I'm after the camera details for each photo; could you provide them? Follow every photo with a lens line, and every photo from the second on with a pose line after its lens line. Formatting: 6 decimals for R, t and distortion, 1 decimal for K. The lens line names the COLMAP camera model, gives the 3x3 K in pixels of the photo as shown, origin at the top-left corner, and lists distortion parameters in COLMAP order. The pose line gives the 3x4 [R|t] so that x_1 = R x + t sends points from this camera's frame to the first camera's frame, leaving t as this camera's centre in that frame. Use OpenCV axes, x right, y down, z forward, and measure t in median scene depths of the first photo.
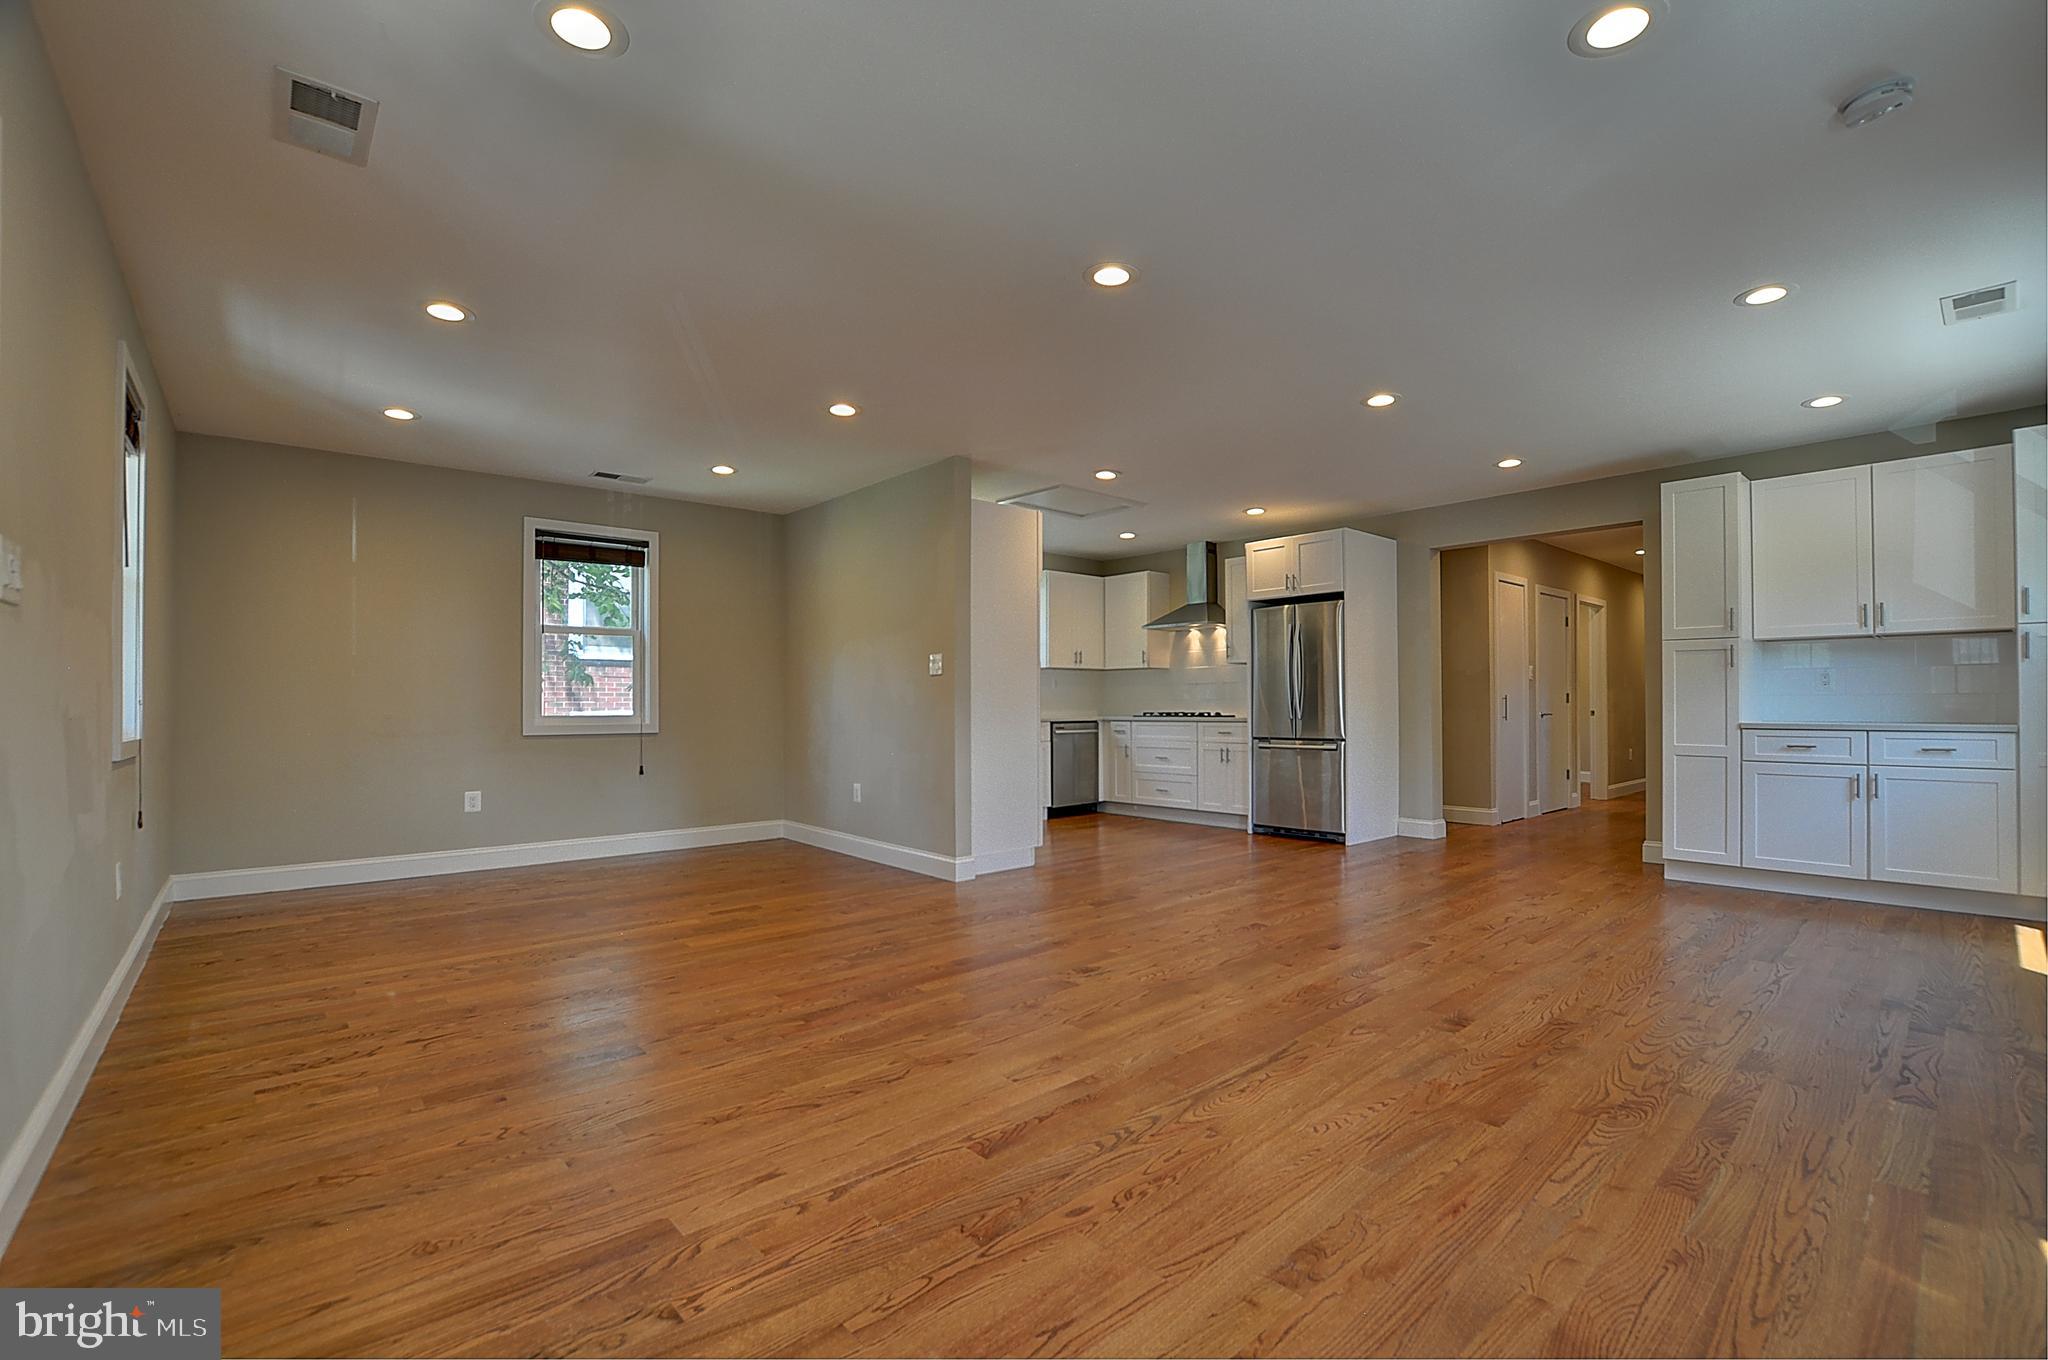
lens RADIAL K [[895.5, 0, 1044.5], [0, 895.5, 695.0], [0, 0, 1]] dist [-0.031256, 0.000419]
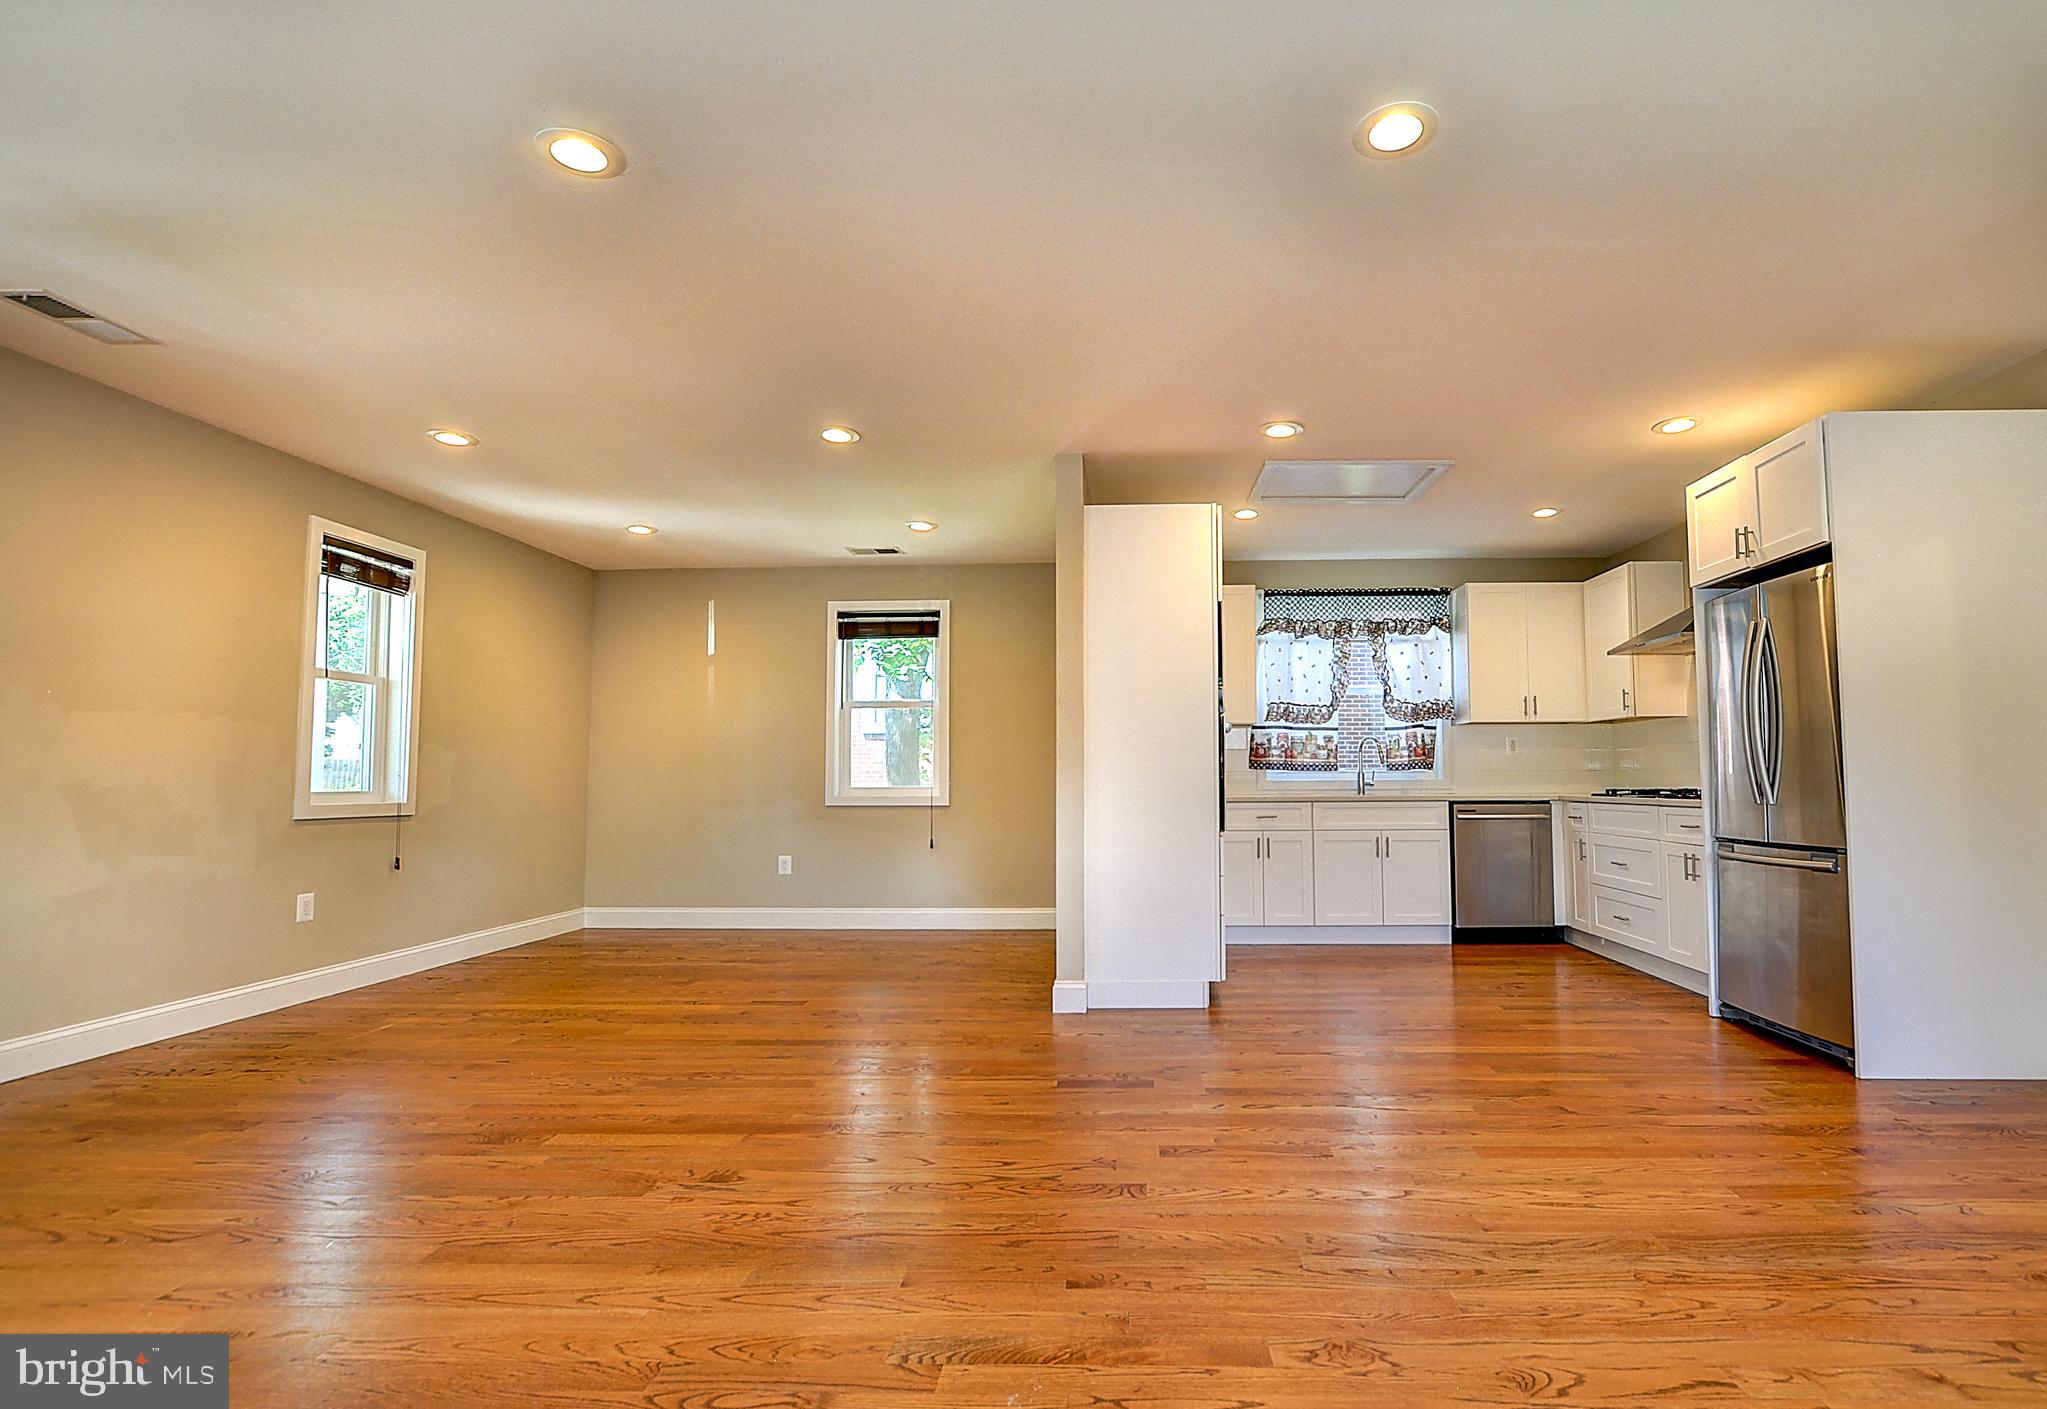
lens RADIAL K [[954.9, 0, 1111.2], [0, 954.9, 721.4], [0, 0, 1]] dist [-0.005440, 0.000421]
pose [[0.722772, -0.039079, -0.689981, 0.469404], [0.008139, 0.998812, -0.048044, 0.002659], [0.691038, 0.029109, 0.722232, 0.417581]]
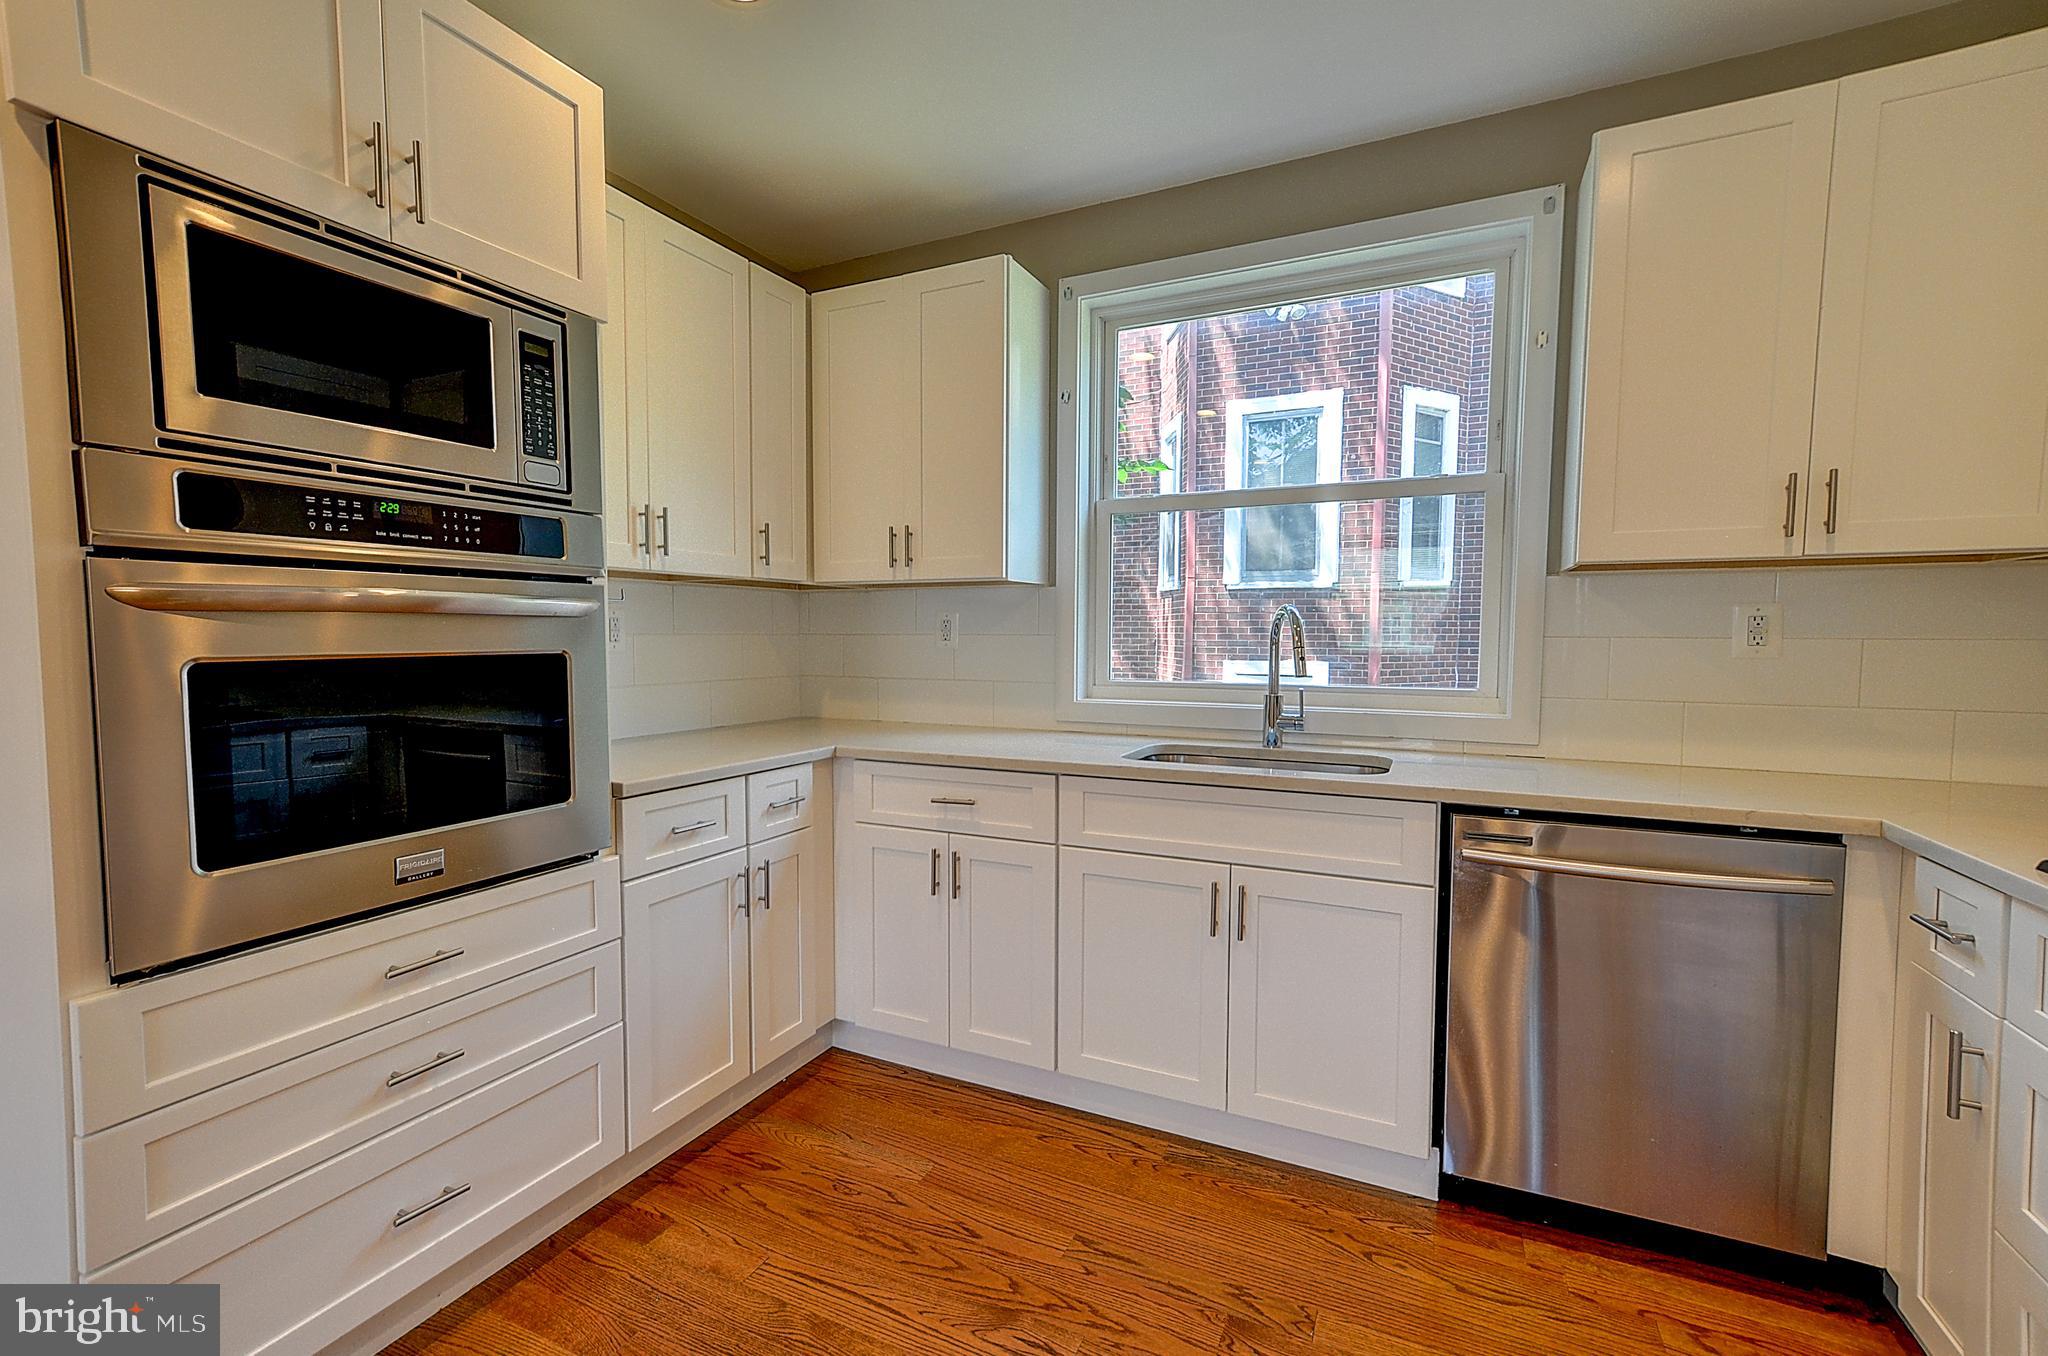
lens RADIAL K [[905.0, 0, 980.0], [0, 905.0, 685.0], [0, 0, 1]] dist [-0.000886, 0.007200]
pose [[0.361661, 0.060071, -0.930372, 0.255014], [0.005110, 0.997779, 0.066410, -0.023296], [0.932296, -0.028772, 0.360551, 1.159975]]
